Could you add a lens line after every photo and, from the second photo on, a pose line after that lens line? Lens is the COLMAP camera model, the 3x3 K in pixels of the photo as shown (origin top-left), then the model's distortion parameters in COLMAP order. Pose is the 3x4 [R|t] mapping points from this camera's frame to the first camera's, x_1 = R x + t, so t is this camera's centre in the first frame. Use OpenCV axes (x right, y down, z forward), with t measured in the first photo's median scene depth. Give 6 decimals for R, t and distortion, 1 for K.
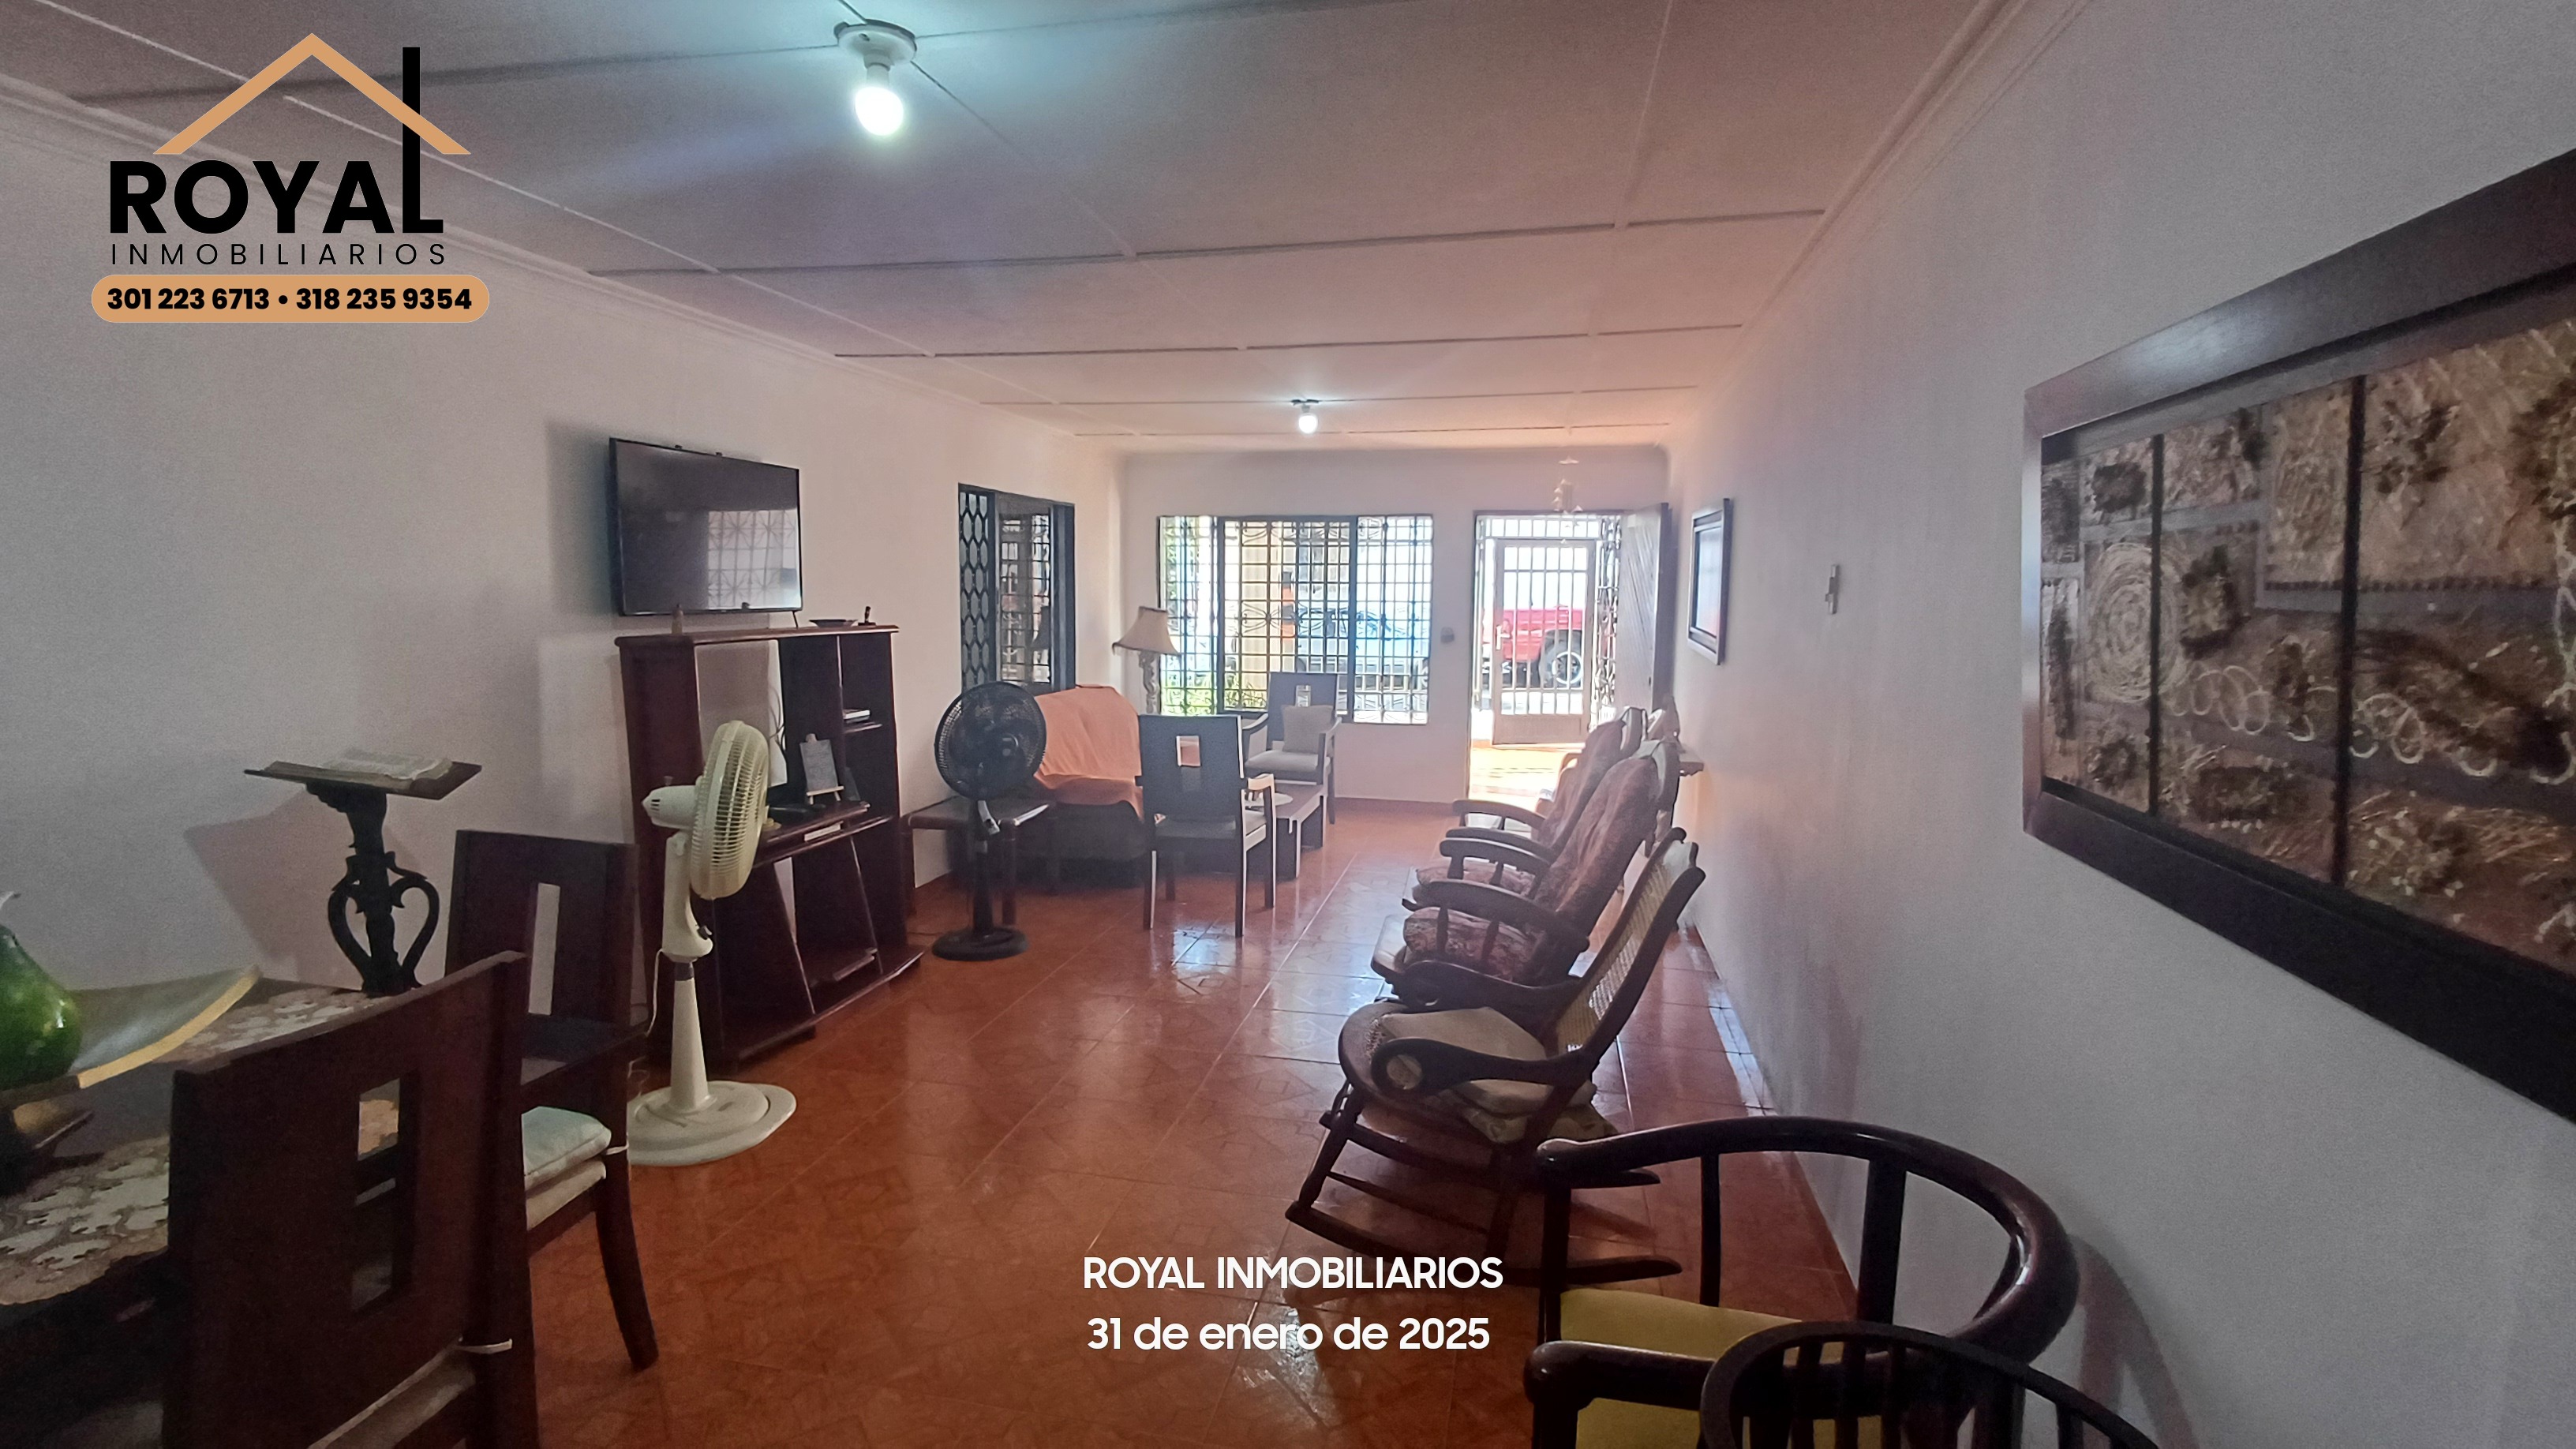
lens RADIAL K [[1176.1, 0, 1284.6], [0, 1176.1, 723.0], [0, 0, 1]] dist [0.001531, -0.000111]
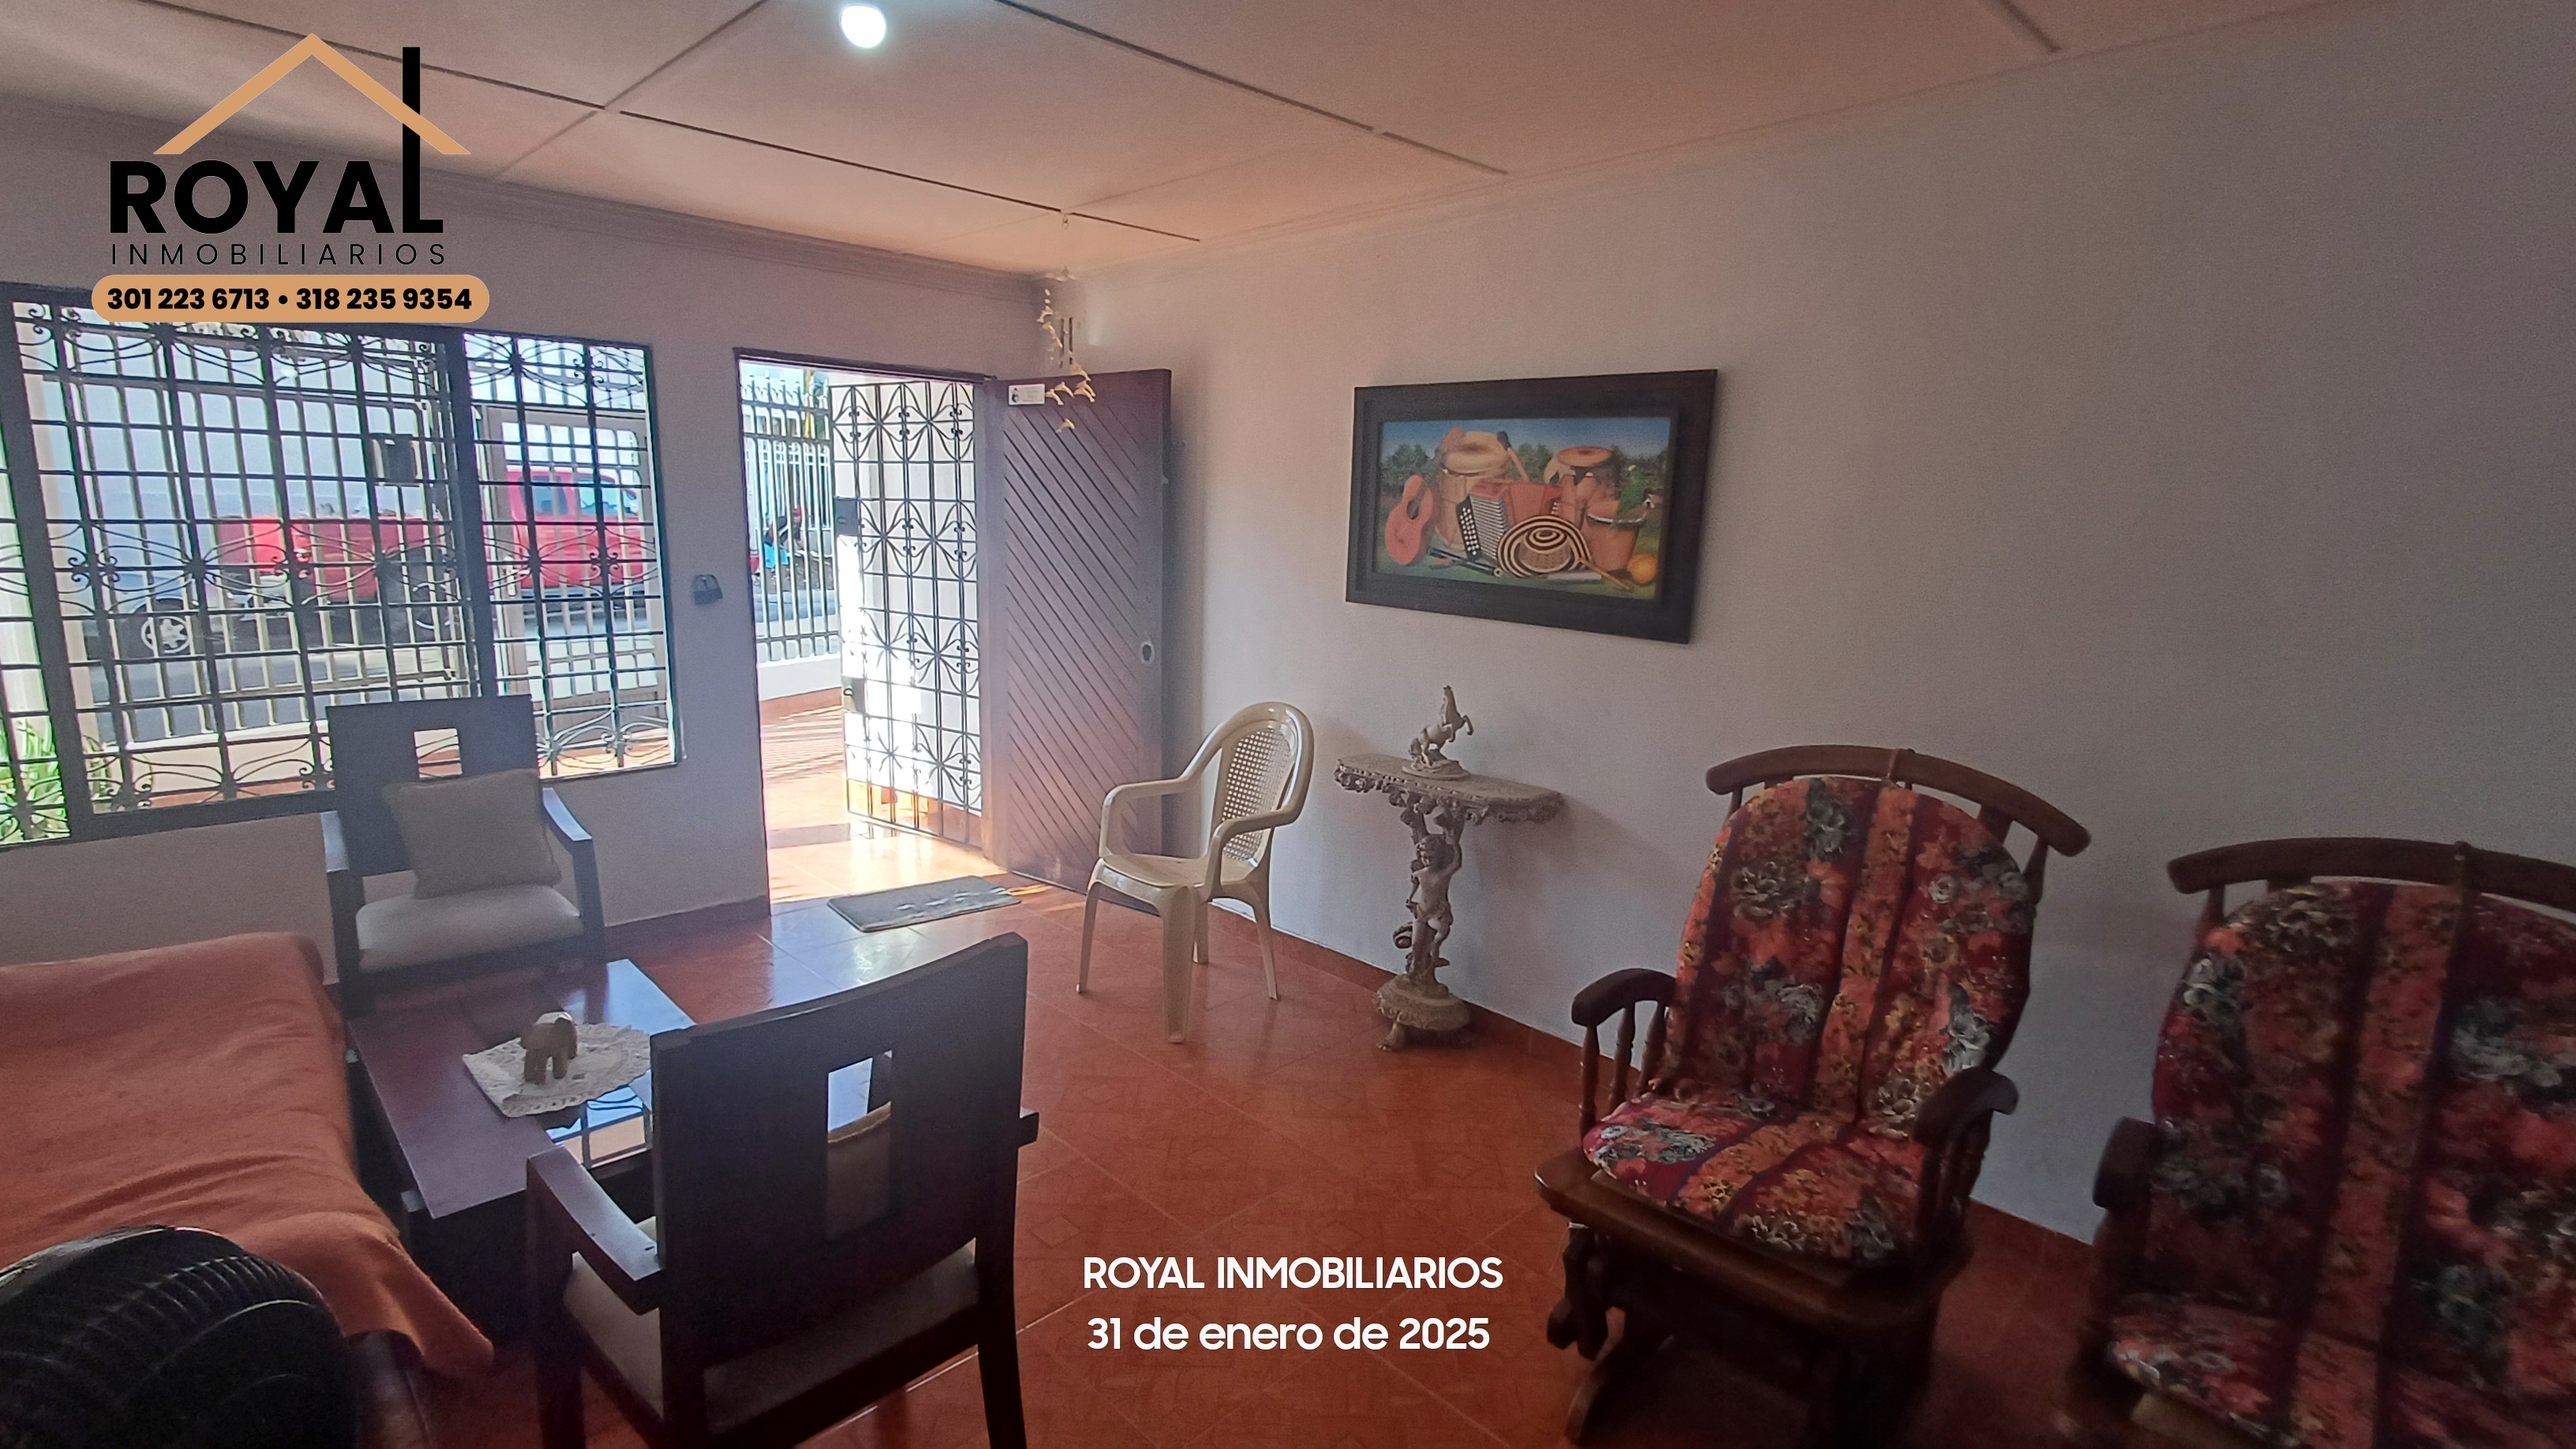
lens RADIAL K [[1206.1, 0, 1294.9], [0, 1206.1, 719.9], [0, 0, 1]] dist [0.002148, 0.000308]
pose [[0.546802, -0.140580, 0.825376, -0.258524], [0.078856, 0.990068, 0.116389, -0.094451], [-0.833540, 0.001444, 0.552457, 0.782019]]
